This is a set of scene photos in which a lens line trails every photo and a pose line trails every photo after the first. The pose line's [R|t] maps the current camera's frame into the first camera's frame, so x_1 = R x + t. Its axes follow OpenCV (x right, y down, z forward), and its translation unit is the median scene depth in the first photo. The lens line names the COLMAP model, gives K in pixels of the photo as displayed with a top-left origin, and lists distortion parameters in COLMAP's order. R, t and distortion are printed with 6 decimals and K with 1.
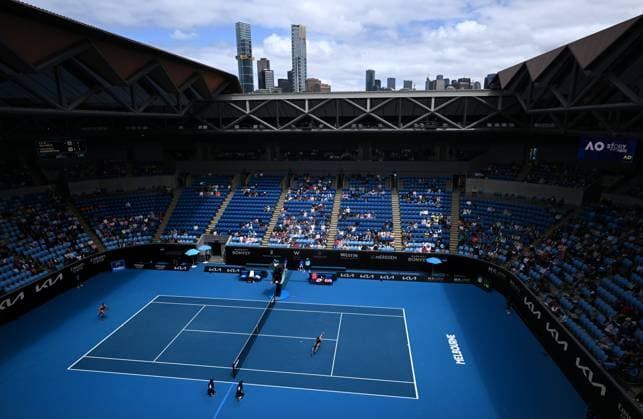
lens RADIAL K [[354.5, 0, 321.5], [0, 354.5, 209.5], [0, 0, 1]] dist [0.002542, 0.000162]
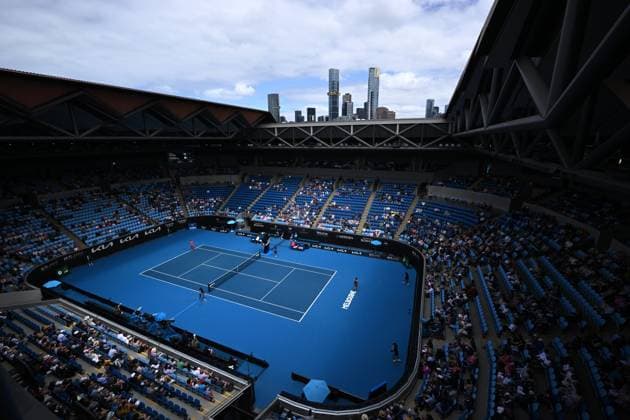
lens RADIAL K [[258.7, 0, 315.0], [0, 258.7, 210.0], [0, 0, 1]] dist [-0.018947, 0.000014]
pose [[0.960251, 0.073700, -0.269233, 0.315348], [-0.067327, 0.997190, 0.032842, -0.000676], [0.270897, -0.013410, 0.962515, -0.036454]]
